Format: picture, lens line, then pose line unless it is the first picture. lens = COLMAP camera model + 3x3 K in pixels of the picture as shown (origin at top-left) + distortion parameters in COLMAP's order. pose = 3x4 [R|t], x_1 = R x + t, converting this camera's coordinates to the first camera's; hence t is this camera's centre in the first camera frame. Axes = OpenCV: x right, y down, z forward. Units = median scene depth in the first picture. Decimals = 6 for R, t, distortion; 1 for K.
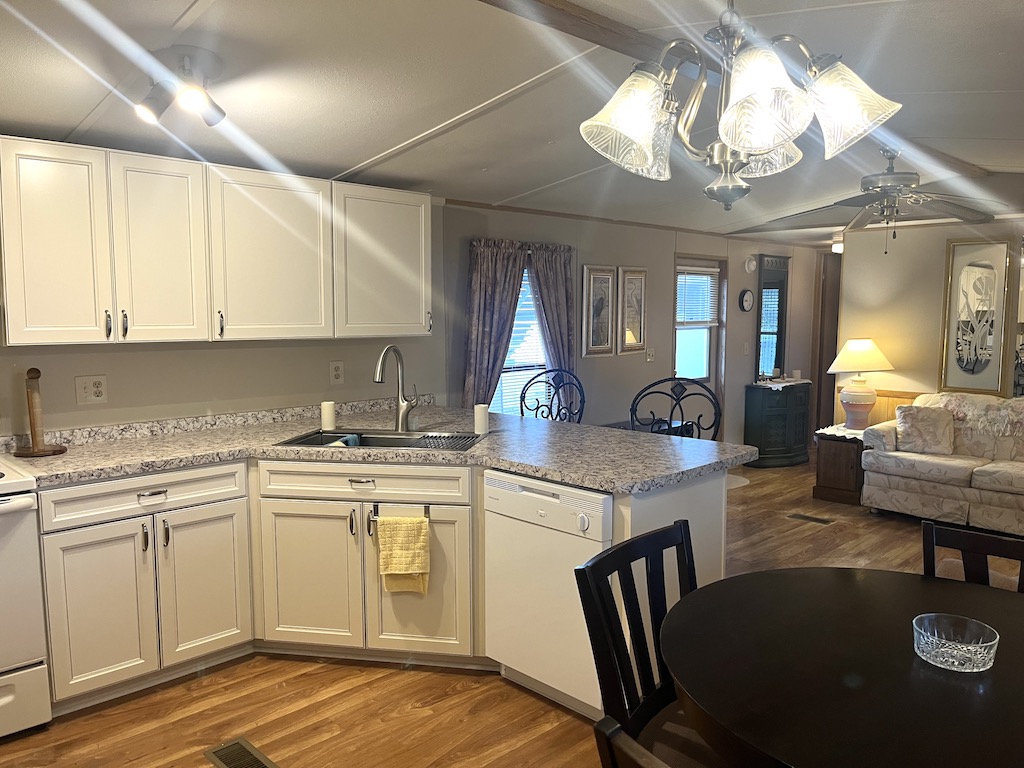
lens RADIAL K [[779.7, 0, 520.4], [0, 779.7, 387.1], [0, 0, 1]] dist [0.059904, -0.084198]
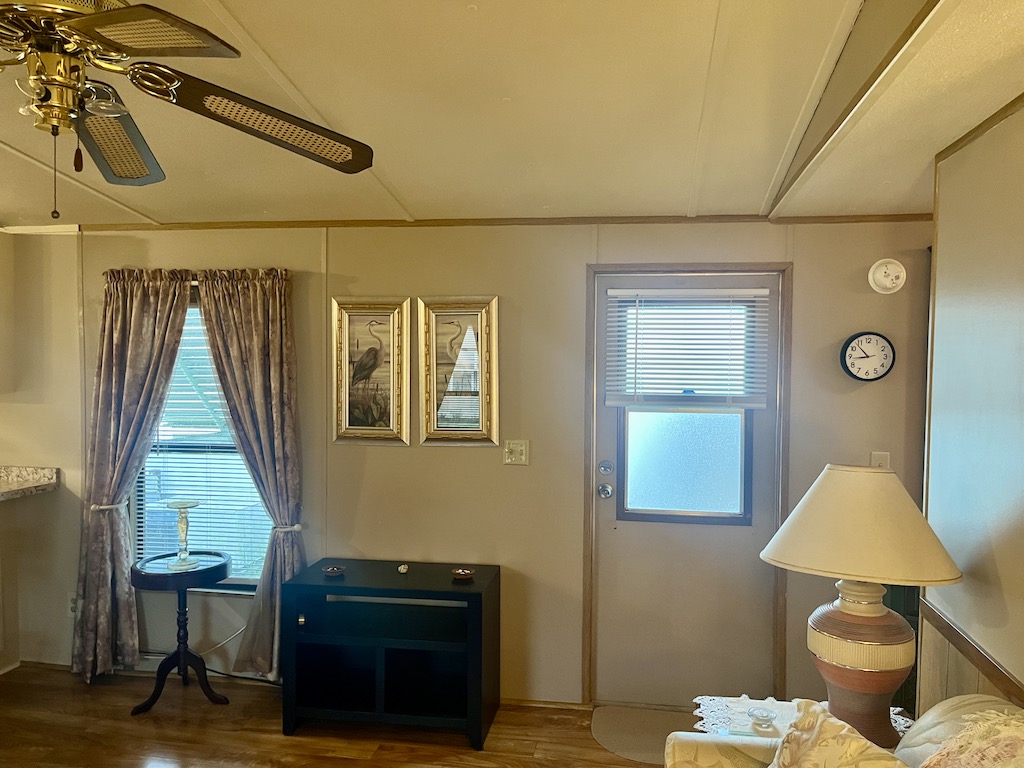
lens RADIAL K [[779.7, 0, 514.0], [0, 779.7, 387.4], [0, 0, 1]] dist [0.059904, -0.084198]
pose [[0.589392, 0.033962, -0.807133, 0.744838], [-0.093077, 0.995317, -0.026088, -0.088230], [0.802467, 0.090501, 0.589793, 0.819355]]
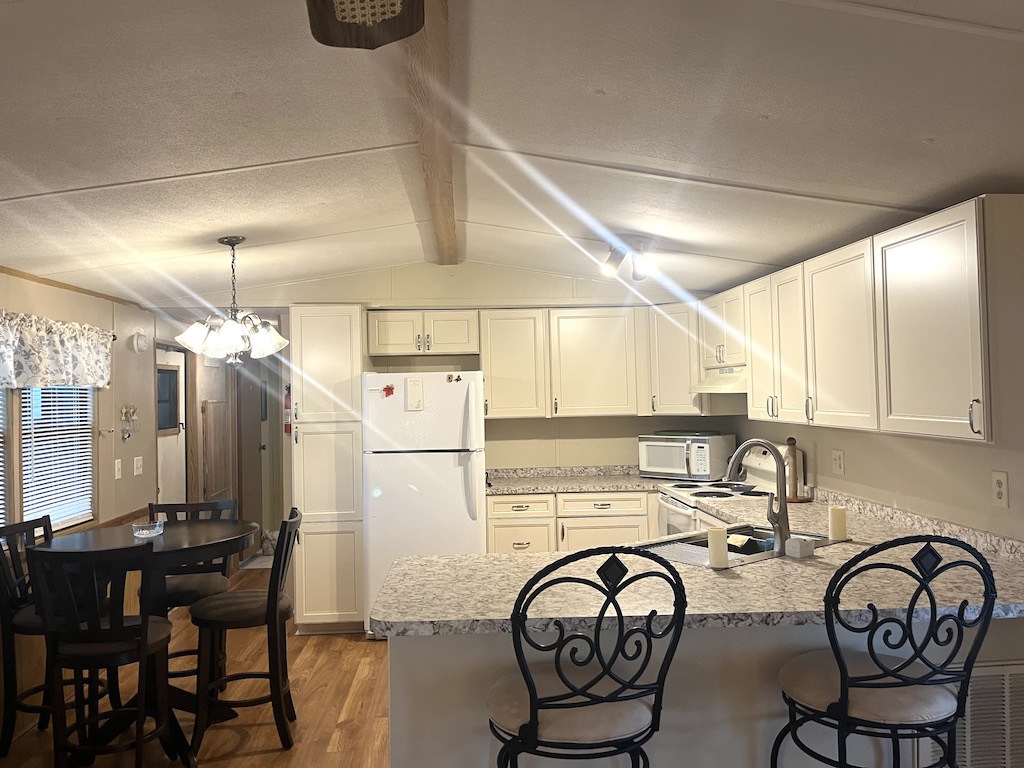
lens RADIAL K [[779.7, 0, 512.5], [0, 779.7, 377.5], [0, 0, 1]] dist [0.059904, -0.084198]
pose [[-0.657677, -0.004418, -0.753287, 0.446135], [-0.058645, 0.997248, 0.045353, -0.098536], [0.751013, 0.074005, -0.656127, 0.928642]]
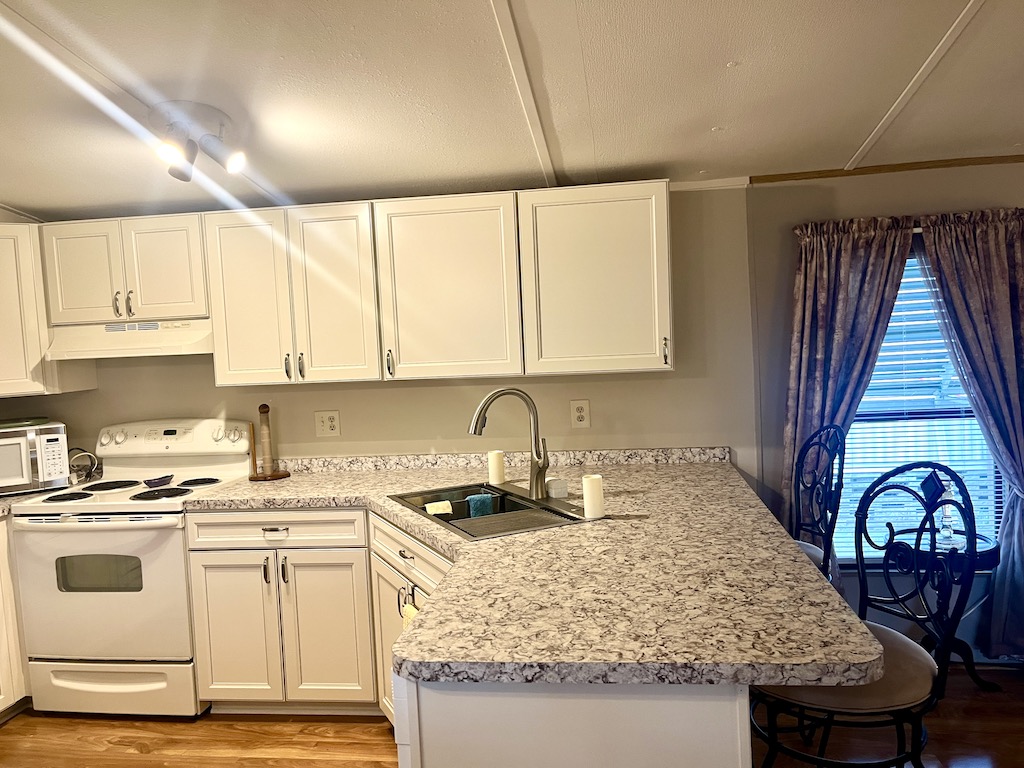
lens RADIAL K [[779.7, 0, 510.4], [0, 779.7, 384.0], [0, 0, 1]] dist [0.059904, -0.084198]
pose [[0.596180, 0.016888, -0.802673, 0.323305], [-0.032195, 0.999477, -0.002884, -0.037927], [0.802205, 0.027561, 0.596412, 0.365475]]
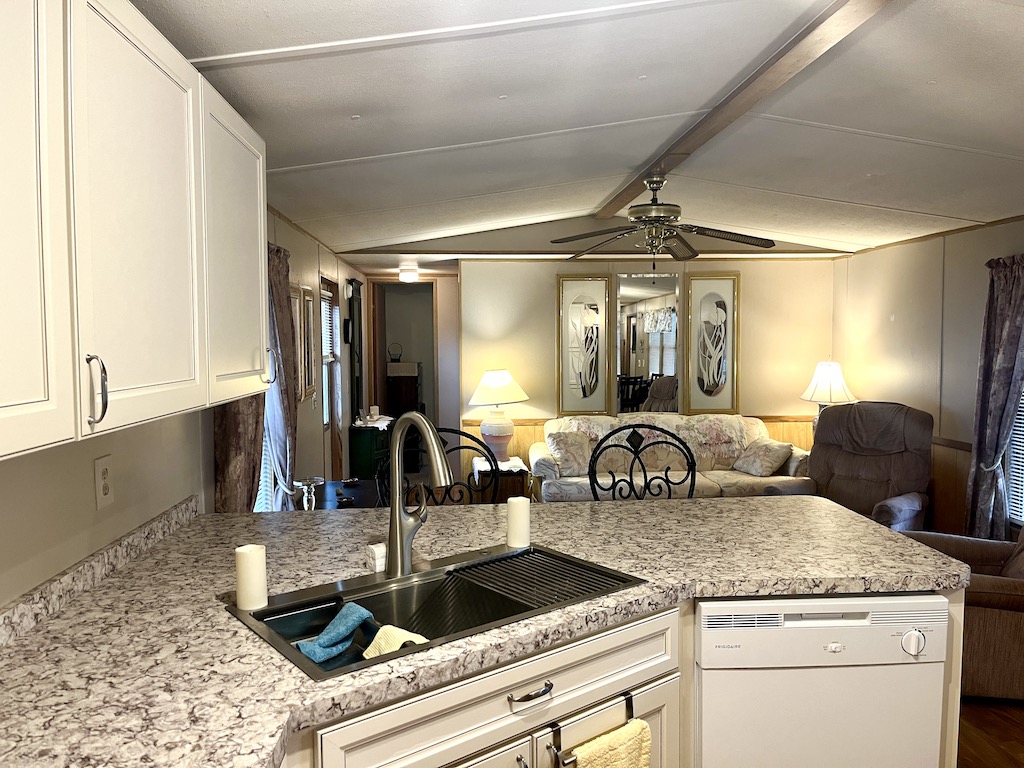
lens RADIAL K [[779.7, 0, 514.0], [0, 779.7, 386.5], [0, 0, 1]] dist [0.059904, -0.084198]
pose [[0.654286, -0.054677, 0.754268, -0.354314], [0.085630, 0.996325, -0.002055, -0.044249], [-0.751384, 0.065932, 0.656563, 0.415998]]
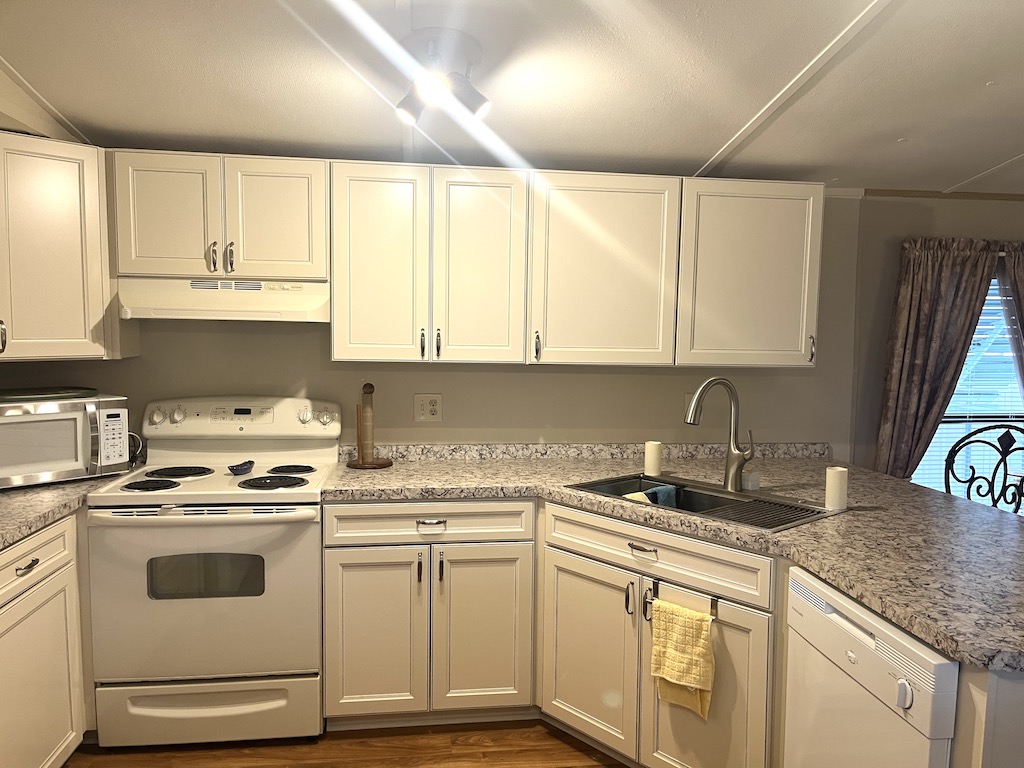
lens RADIAL K [[779.7, 0, 521.8], [0, 779.7, 392.7], [0, 0, 1]] dist [0.059904, -0.084198]
pose [[0.794725, 0.058943, -0.604101, 0.102930], [-0.075326, 0.997157, -0.001801, -0.015308], [0.602277, 0.046936, 0.796906, 0.182148]]
